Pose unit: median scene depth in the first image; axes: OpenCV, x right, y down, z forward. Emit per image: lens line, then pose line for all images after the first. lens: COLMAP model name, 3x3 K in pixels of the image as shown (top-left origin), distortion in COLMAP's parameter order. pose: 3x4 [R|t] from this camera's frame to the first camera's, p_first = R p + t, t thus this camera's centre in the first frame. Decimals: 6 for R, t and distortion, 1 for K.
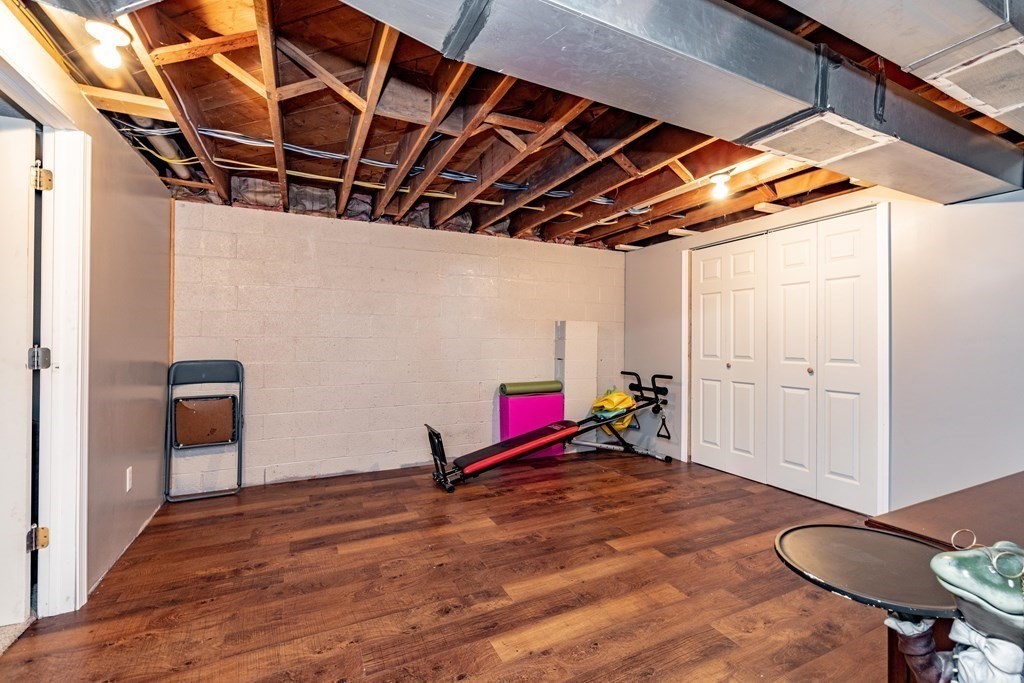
lens RADIAL K [[439.0, 0, 515.3], [0, 439.0, 338.7], [0, 0, 1]] dist [0.000575, -0.000139]
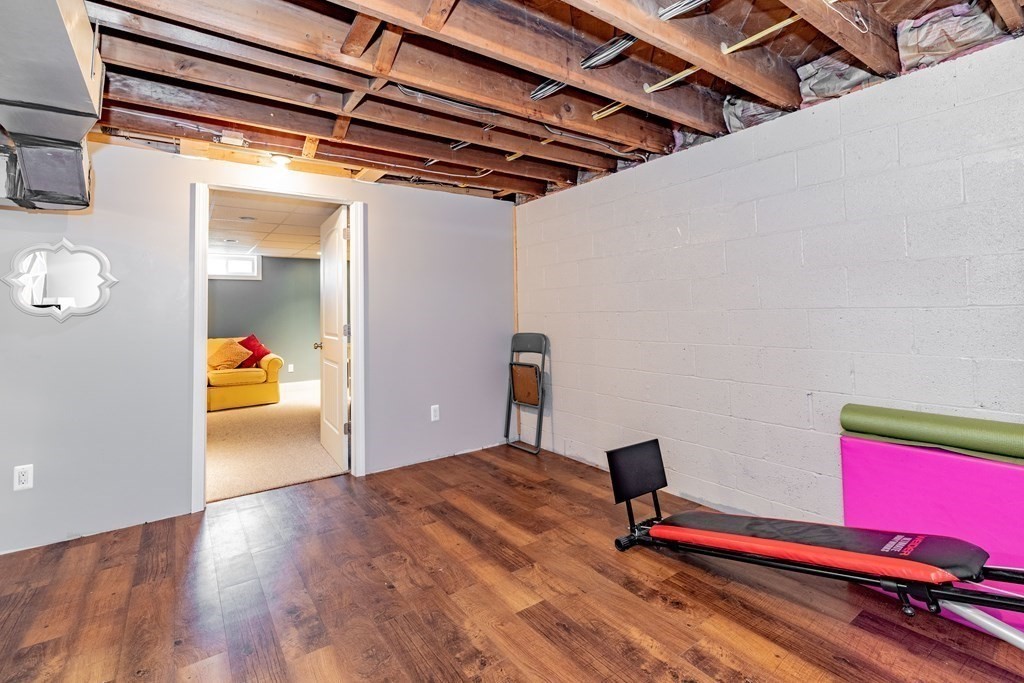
lens RADIAL K [[467.2, 0, 512.7], [0, 467.2, 292.0], [0, 0, 1]] dist [0.001336, 0.000036]
pose [[0.162583, -0.051942, -0.985327, 0.596027], [0.026770, 0.998478, -0.048218, -0.002676], [0.986332, -0.018538, 0.163726, 0.829119]]
